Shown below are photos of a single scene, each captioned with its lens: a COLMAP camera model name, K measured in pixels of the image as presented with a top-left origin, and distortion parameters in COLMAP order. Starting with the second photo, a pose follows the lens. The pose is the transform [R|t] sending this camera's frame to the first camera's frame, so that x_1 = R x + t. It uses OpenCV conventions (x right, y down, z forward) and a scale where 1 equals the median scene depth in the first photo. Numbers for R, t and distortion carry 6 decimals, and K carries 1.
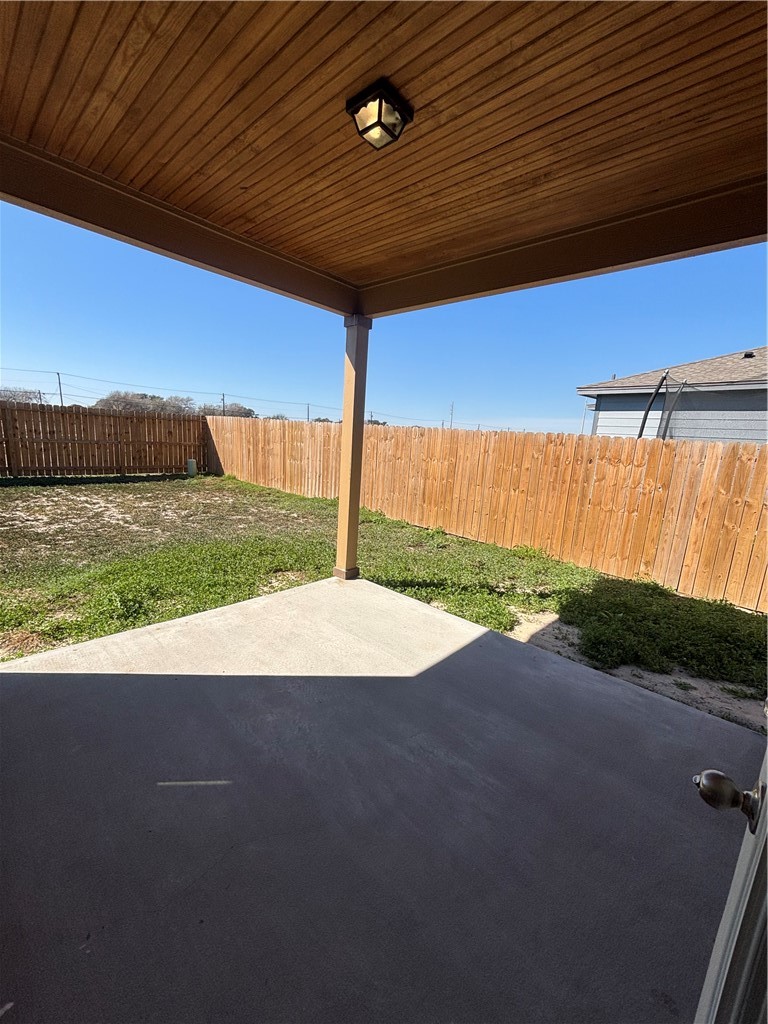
lens RADIAL K [[415.4, 0, 384.7], [0, 415.4, 513.1], [0, 0, 1]] dist [0.001202, 0.000021]
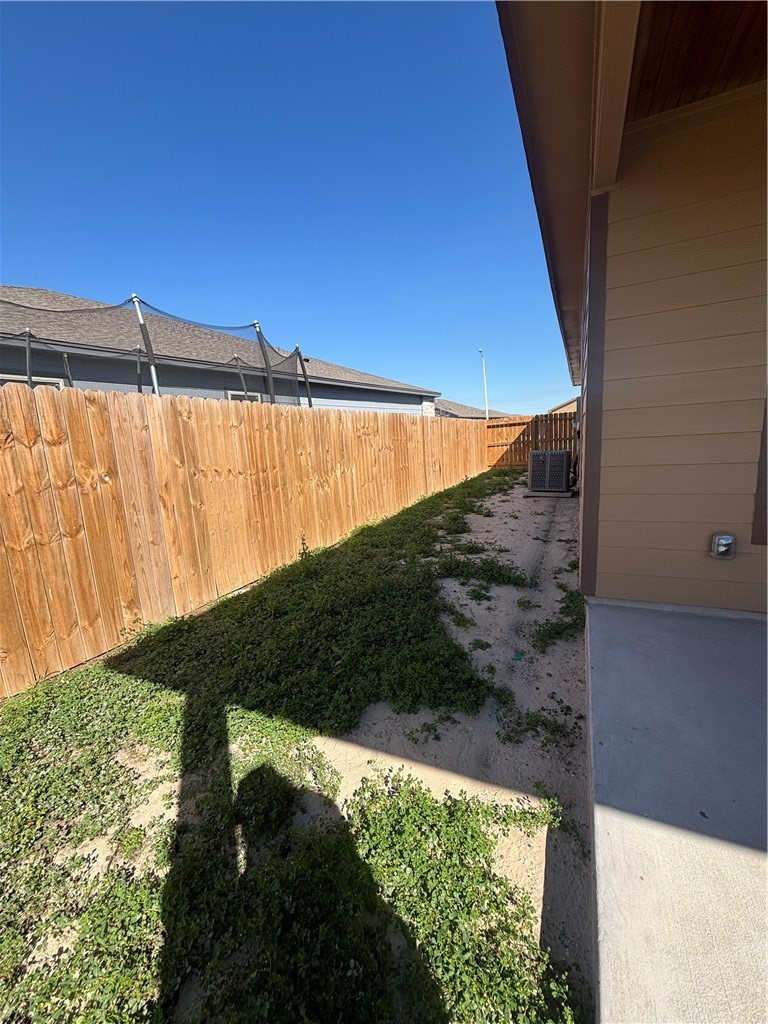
lens RADIAL K [[415.4, 0, 384.7], [0, 415.4, 513.1], [0, 0, 1]] dist [0.001202, 0.000021]
pose [[-0.316774, -0.221192, 0.922349, 0.002456], [0.208800, 0.932312, 0.295292, -0.106315], [-0.925233, 0.286128, -0.249147, 0.833517]]
